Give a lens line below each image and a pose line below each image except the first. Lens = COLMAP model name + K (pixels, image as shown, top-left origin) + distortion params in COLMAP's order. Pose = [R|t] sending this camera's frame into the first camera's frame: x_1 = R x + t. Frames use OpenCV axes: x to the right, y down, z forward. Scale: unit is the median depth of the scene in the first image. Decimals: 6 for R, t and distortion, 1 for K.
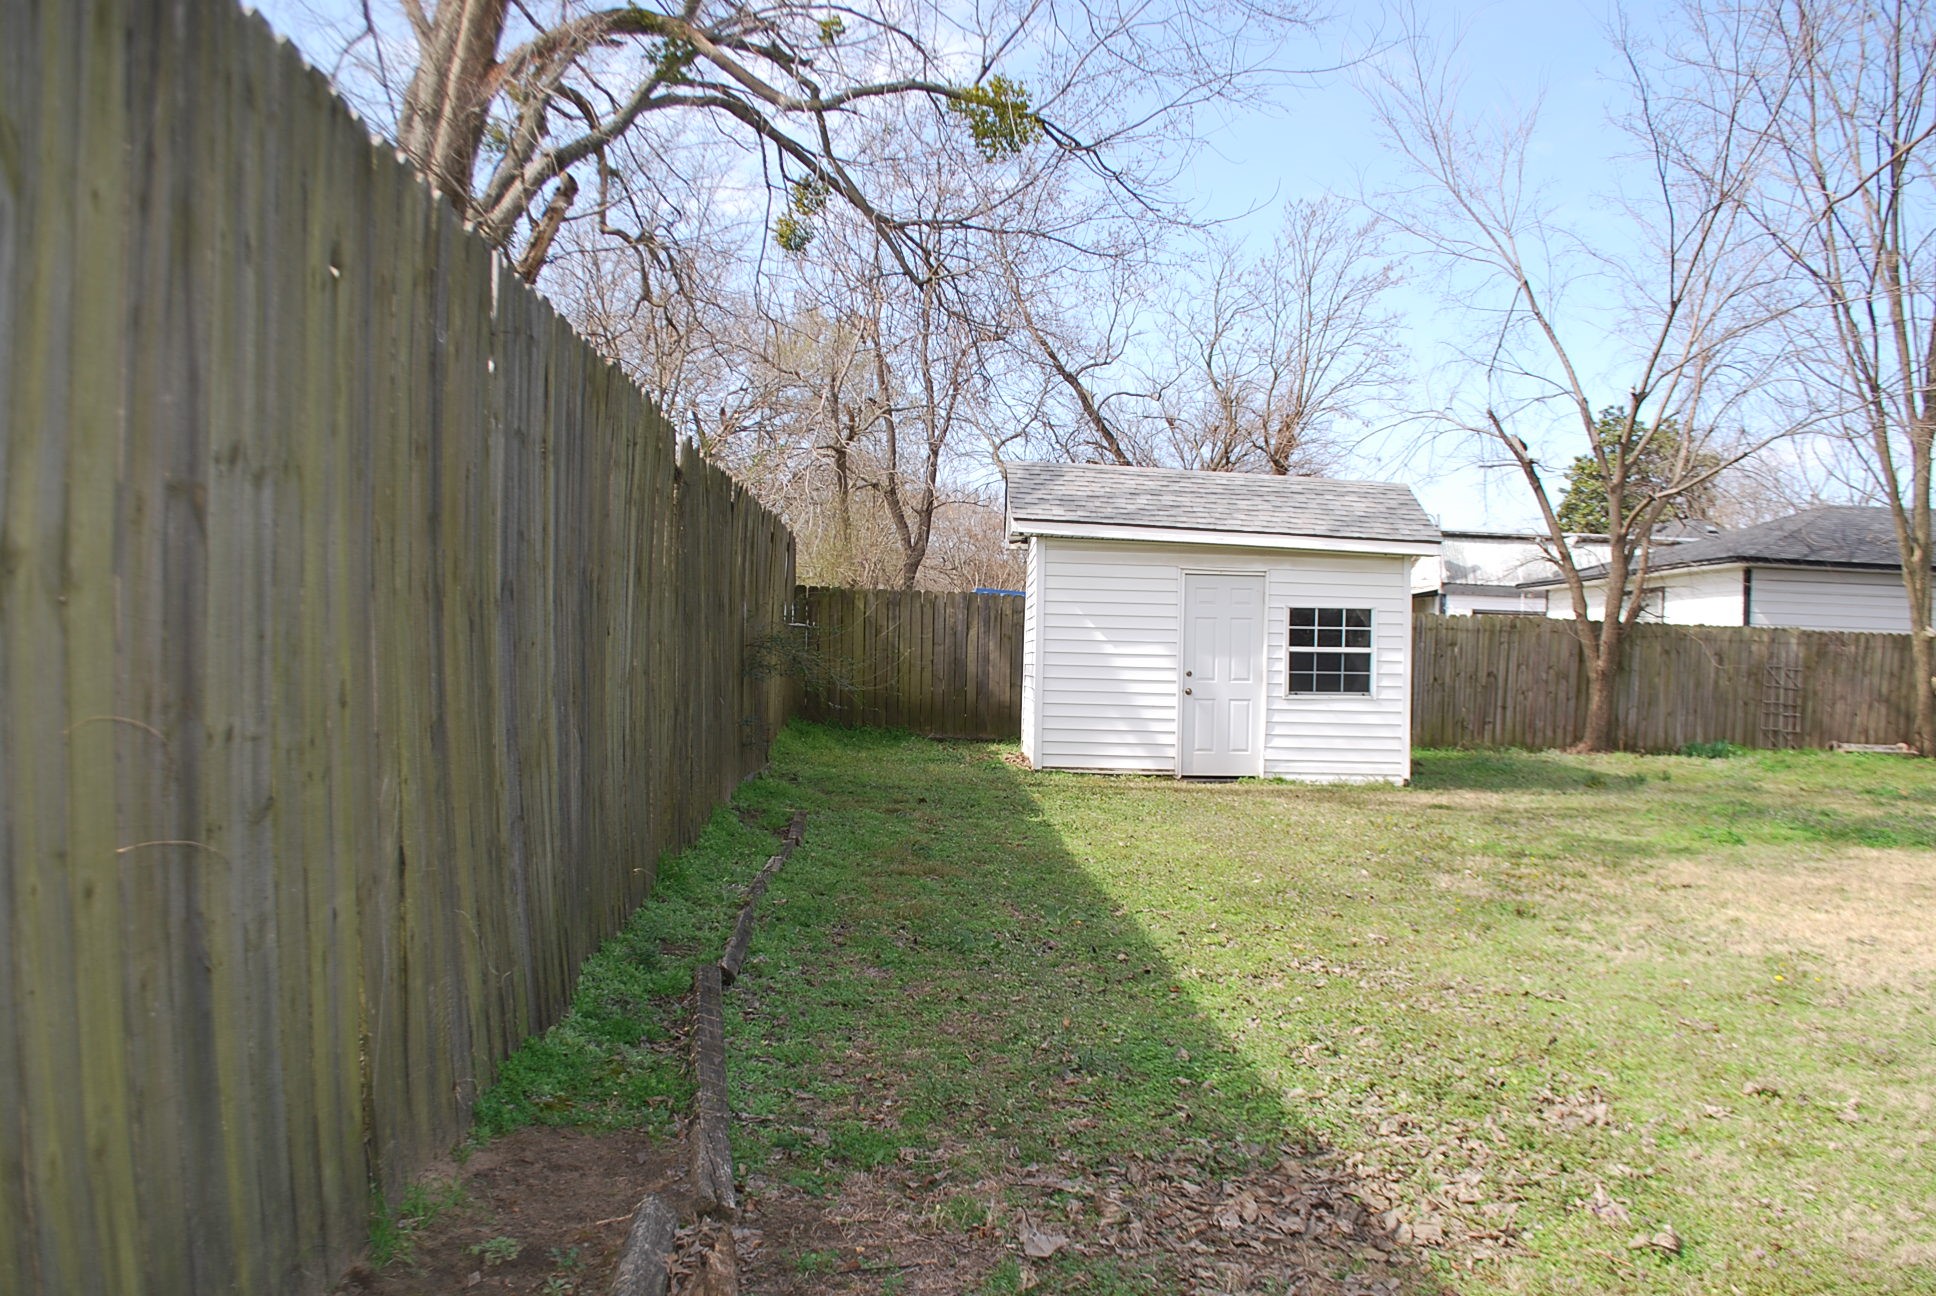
lens RADIAL K [[1535.5, 0, 963.6], [0, 1535.5, 641.2], [0, 0, 1]] dist [-0.085500, 0.020496]
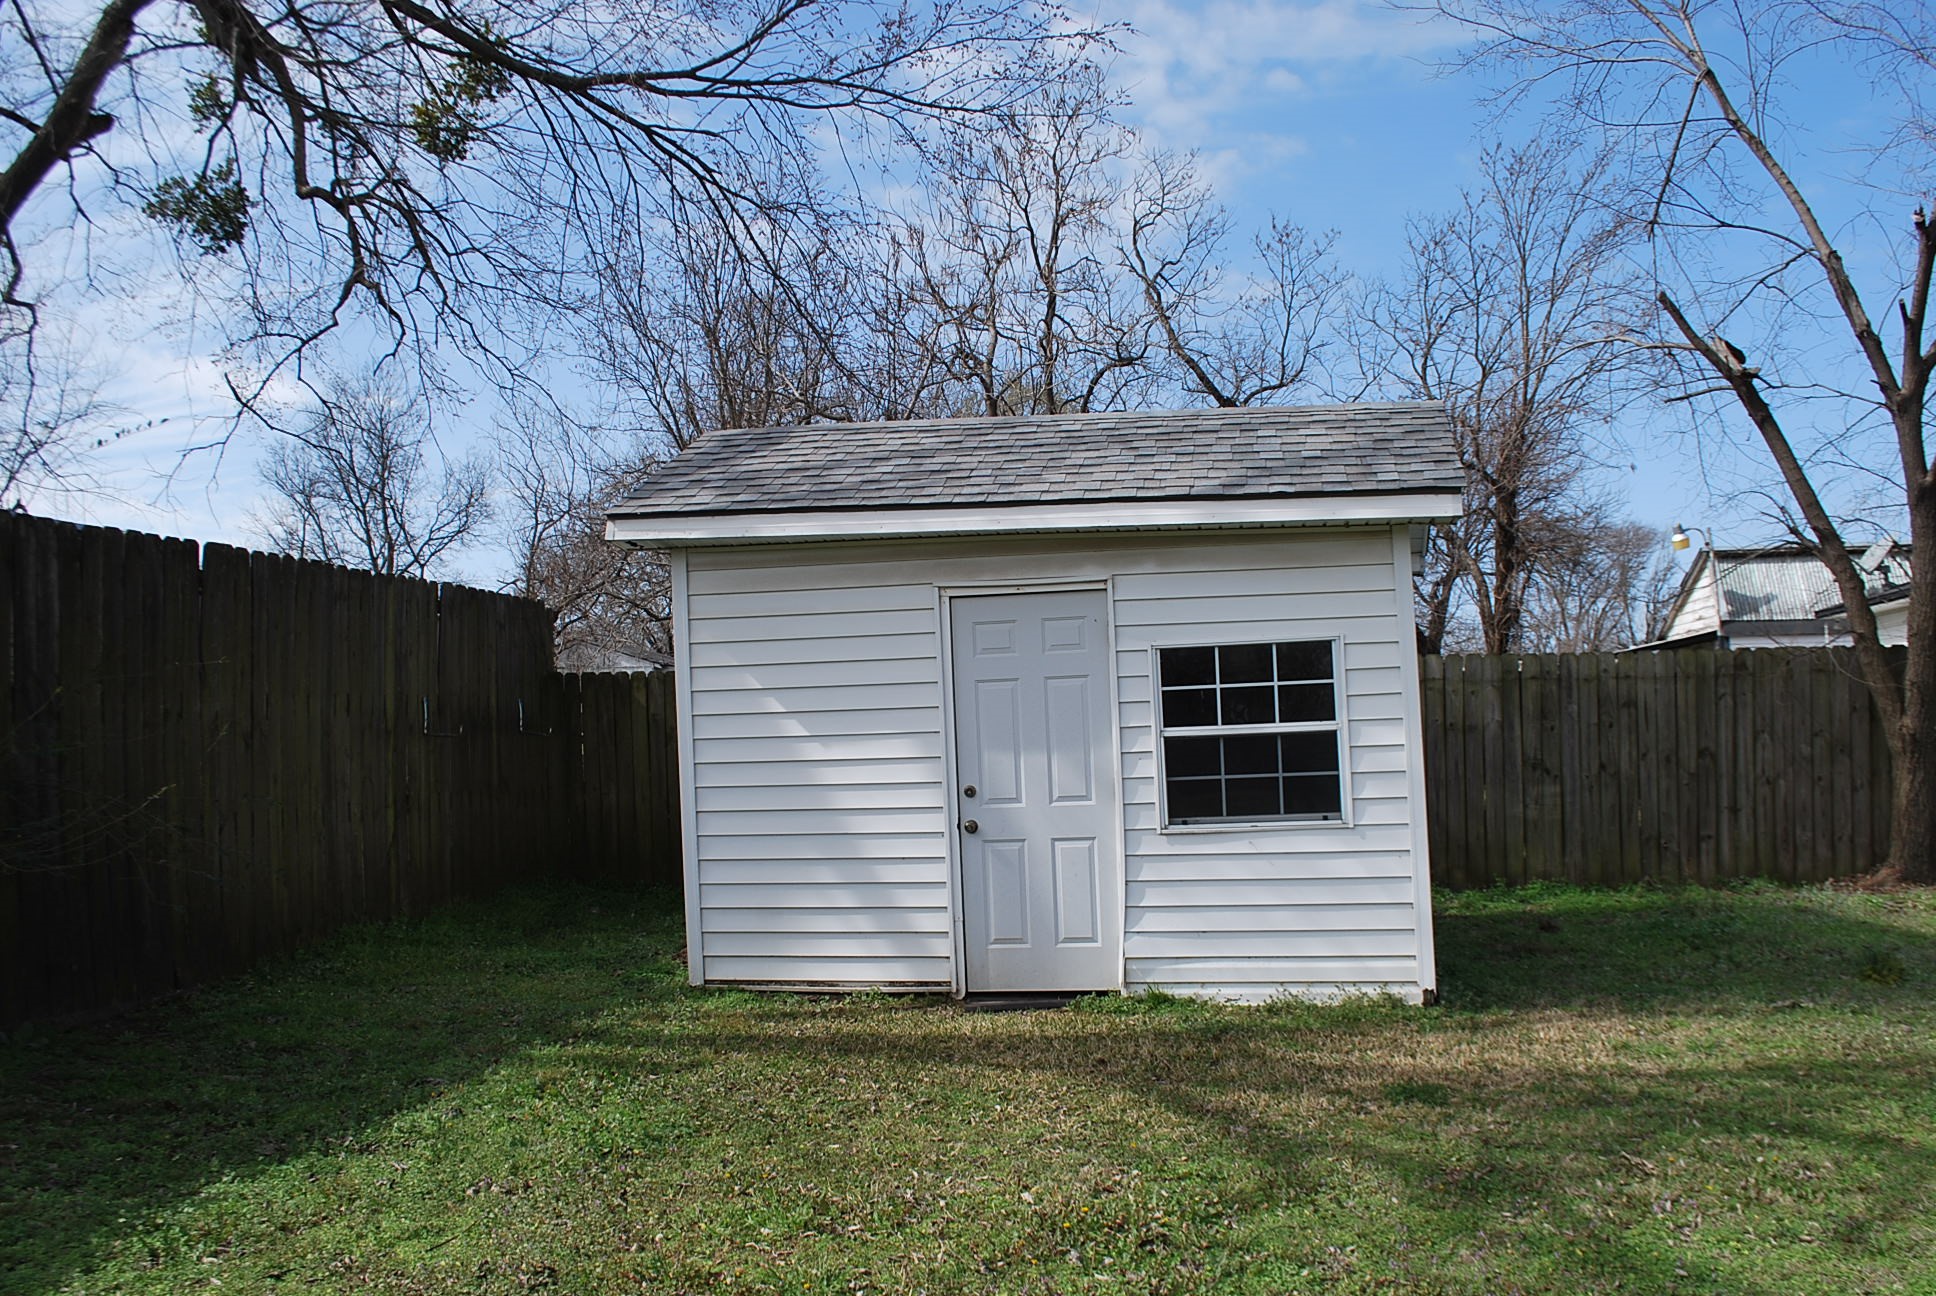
lens RADIAL K [[1535.5, 0, 974.0], [0, 1535.5, 662.2], [0, 0, 1]] dist [-0.085500, 0.020496]
pose [[0.975318, -0.064498, -0.211174, 0.258209], [0.053364, 0.996889, -0.058009, 0.007946], [0.214259, 0.045308, 0.975726, 0.499704]]
